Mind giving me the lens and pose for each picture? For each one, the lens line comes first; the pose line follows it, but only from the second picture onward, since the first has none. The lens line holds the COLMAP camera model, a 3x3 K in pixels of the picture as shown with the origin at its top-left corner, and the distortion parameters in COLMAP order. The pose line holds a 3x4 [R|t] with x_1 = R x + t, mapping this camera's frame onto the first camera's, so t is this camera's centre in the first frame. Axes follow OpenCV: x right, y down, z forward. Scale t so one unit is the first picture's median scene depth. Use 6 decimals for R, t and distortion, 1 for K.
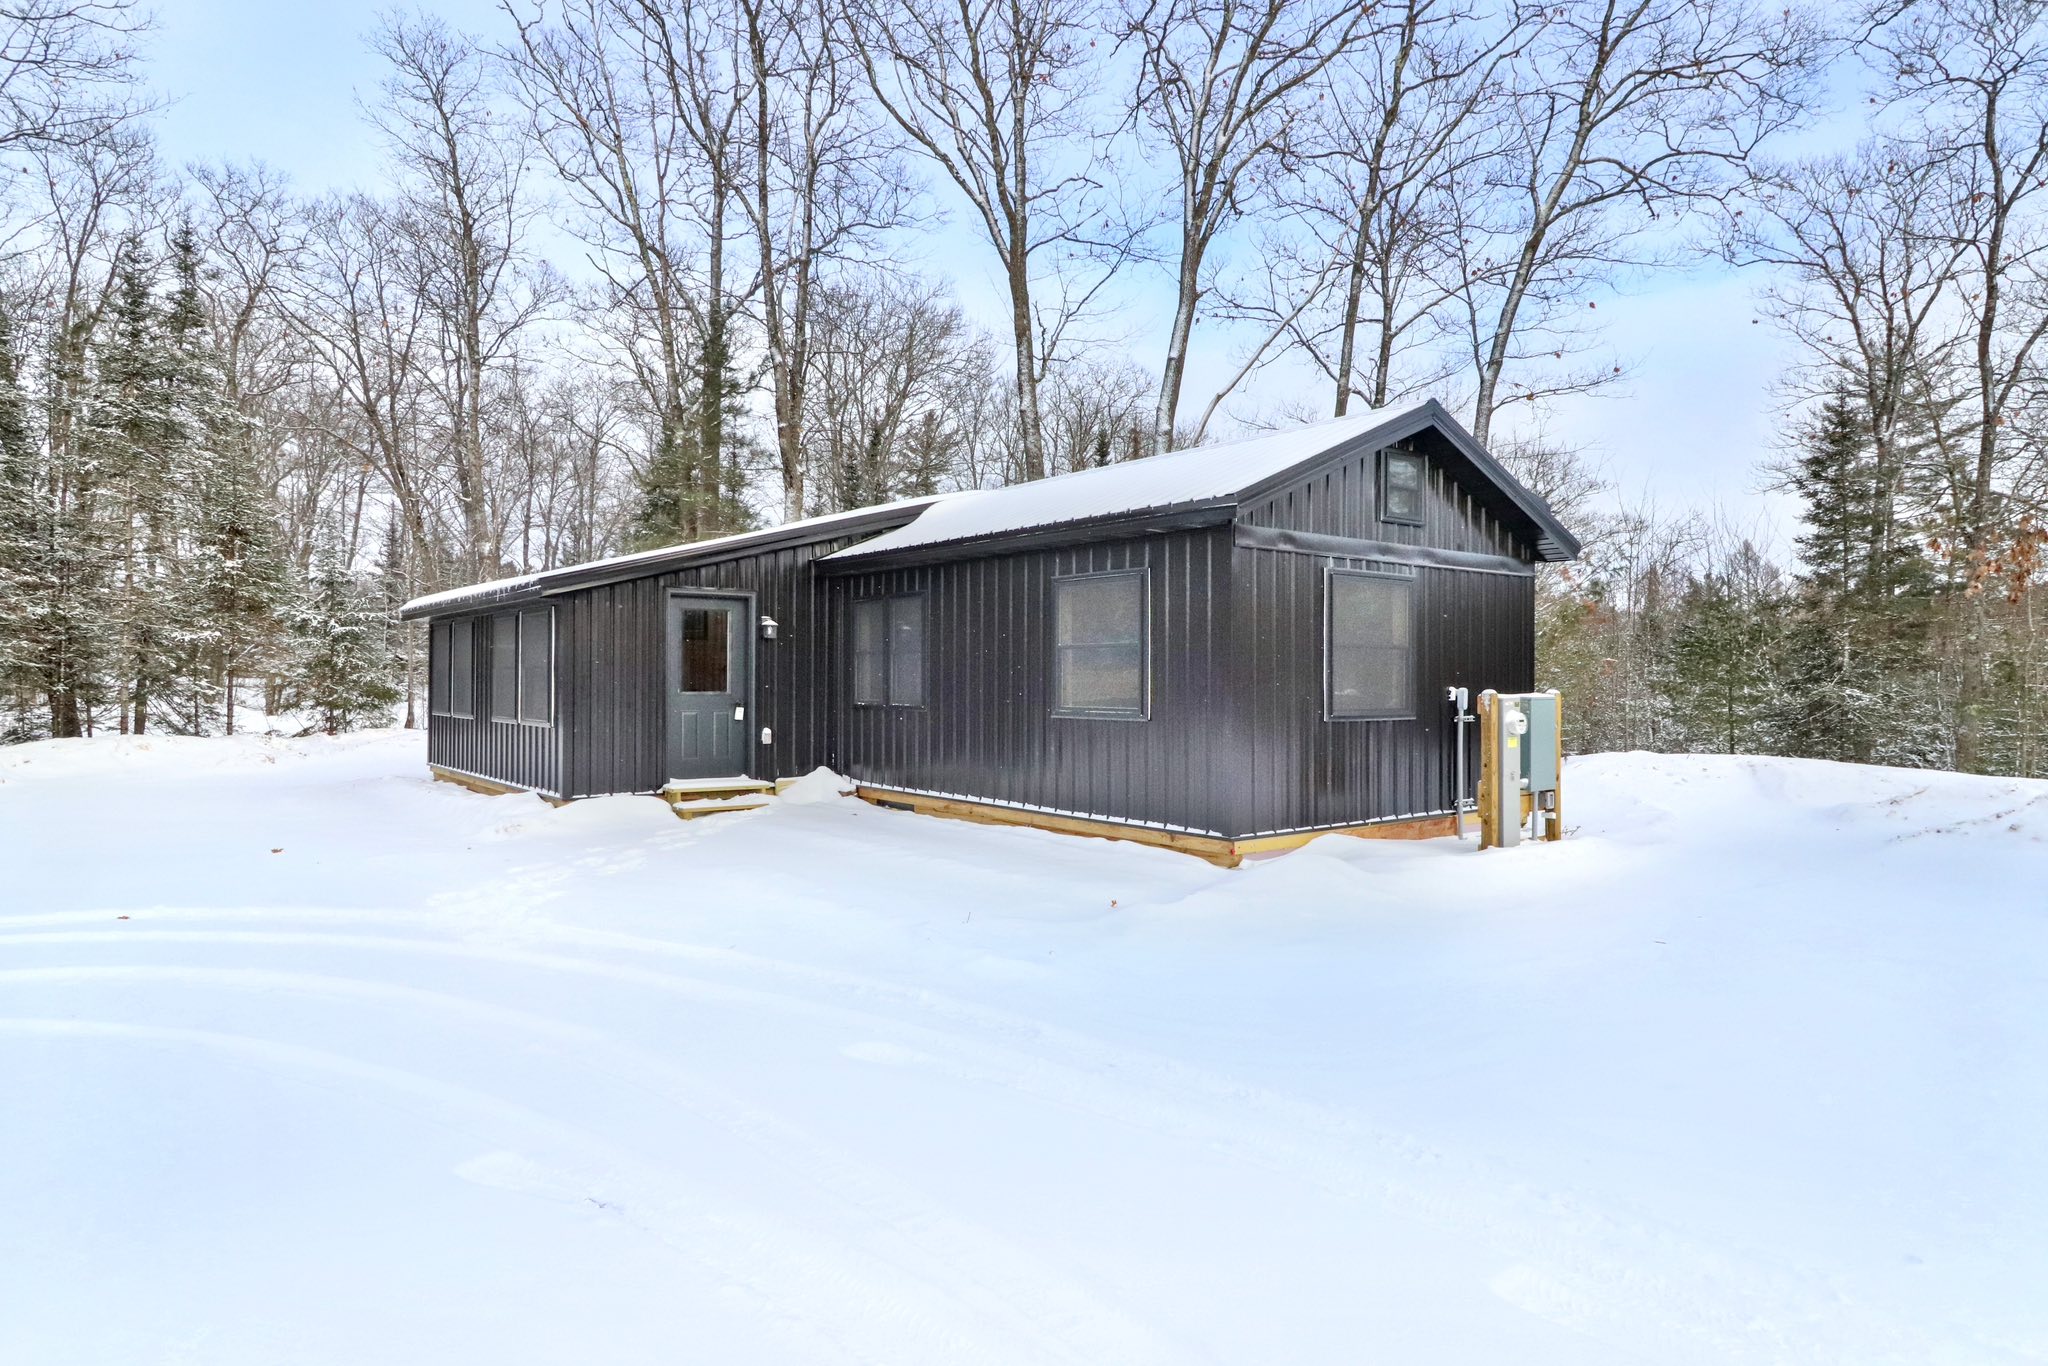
lens RADIAL K [[1053.2, 0, 1024.0], [0, 1053.2, 683.0], [0, 0, 1]] dist [-0.000064, 0.000165]
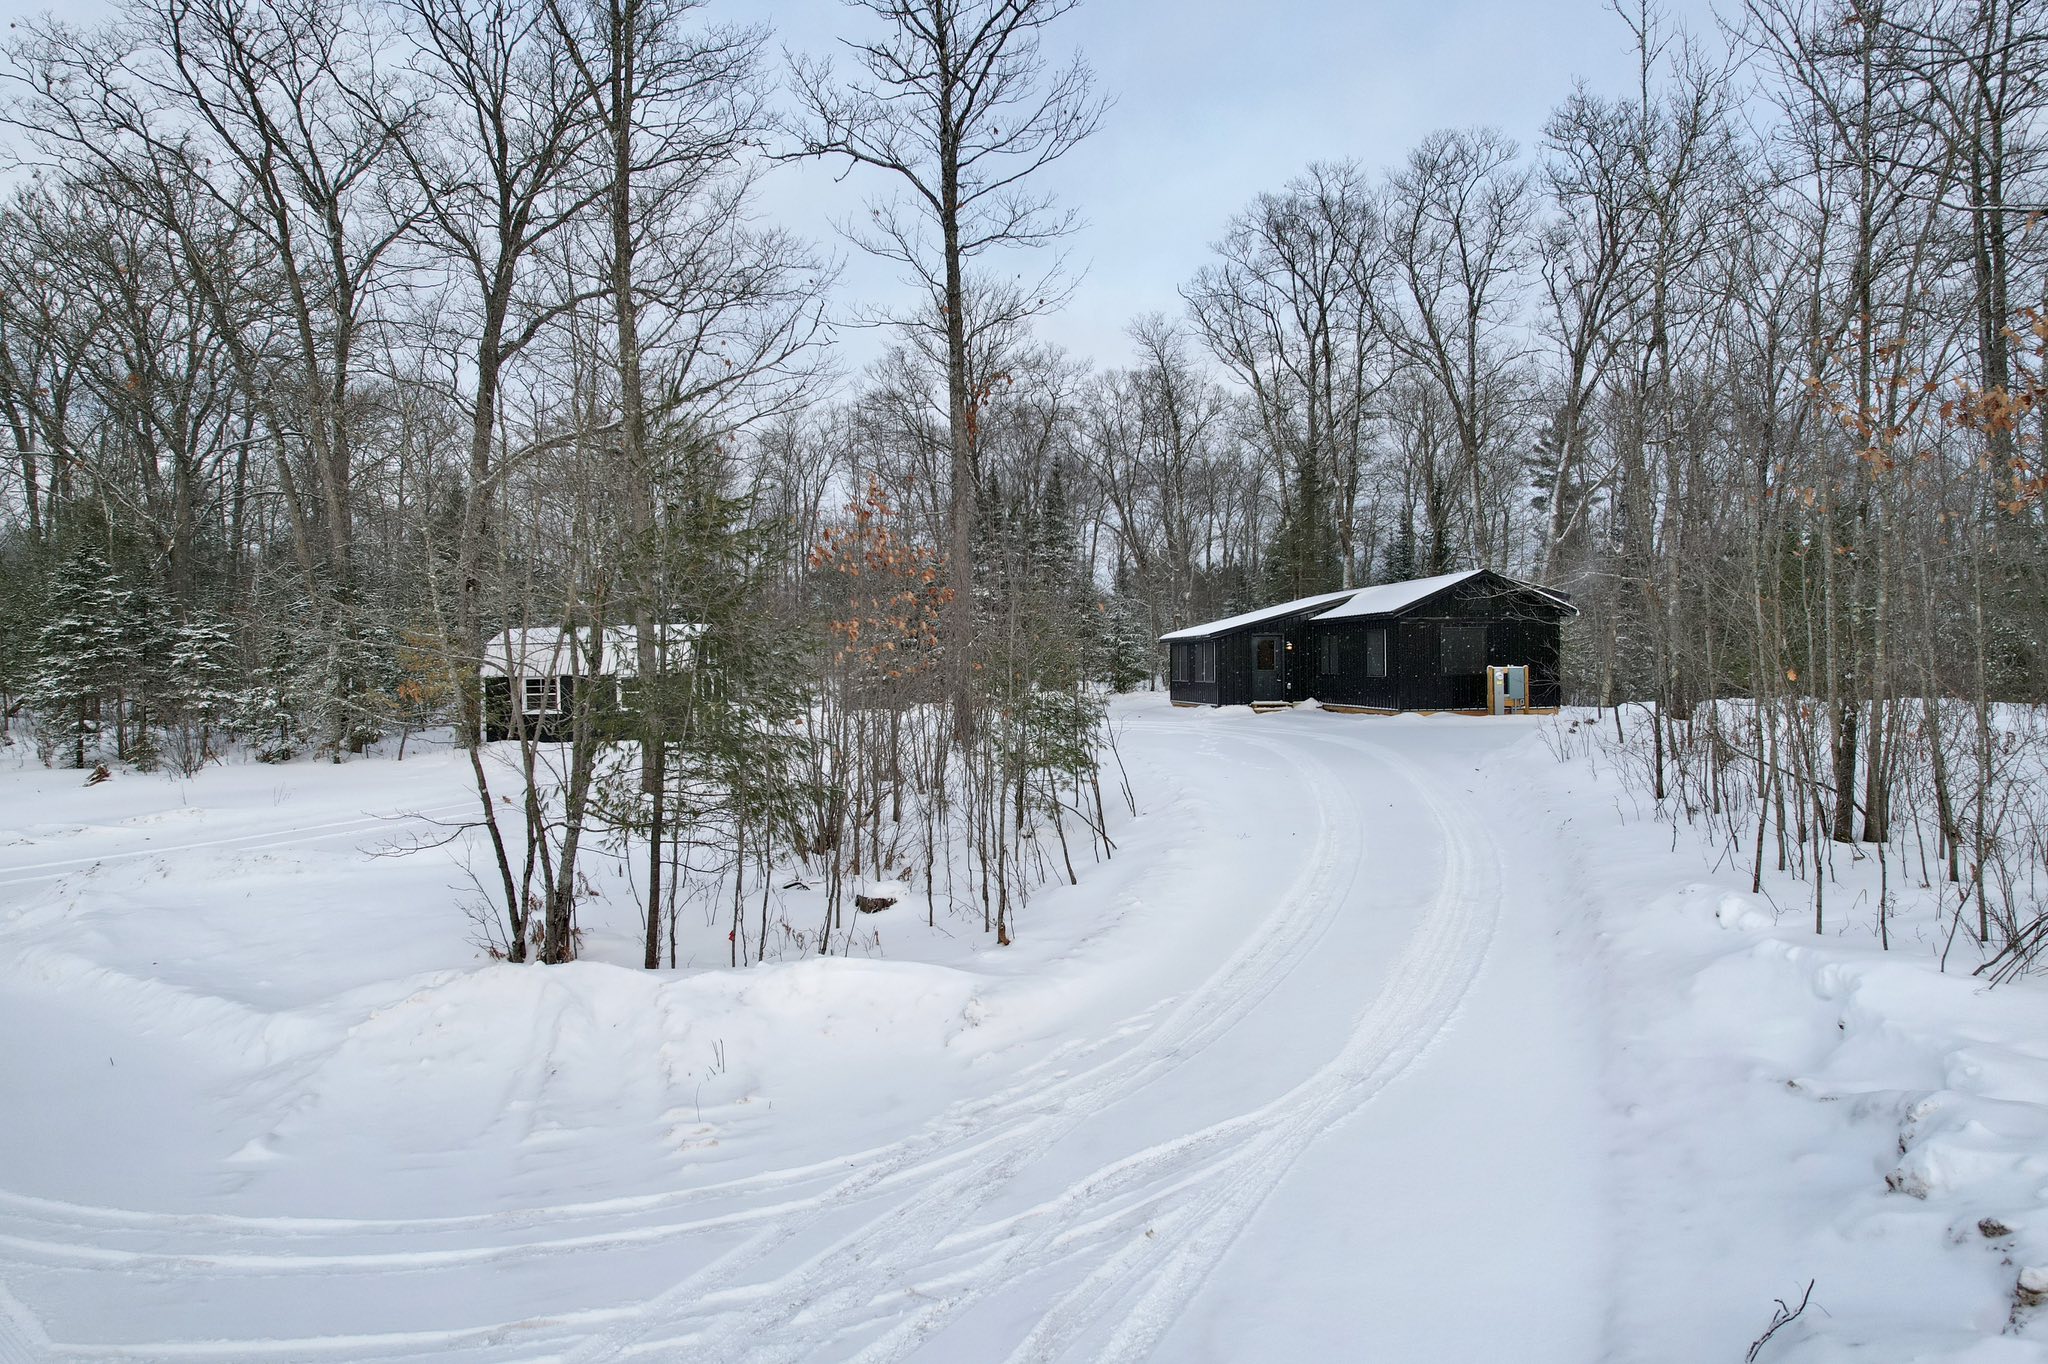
lens RADIAL K [[962.8, 0, 1030.9], [0, 962.8, 676.2], [0, 0, 1]] dist [0.000897, 0.000528]
pose [[0.811077, -0.003934, -0.584926, 0.644178], [0.007060, 0.999970, 0.003064, 0.013796], [0.584897, -0.006615, 0.811081, -1.346967]]
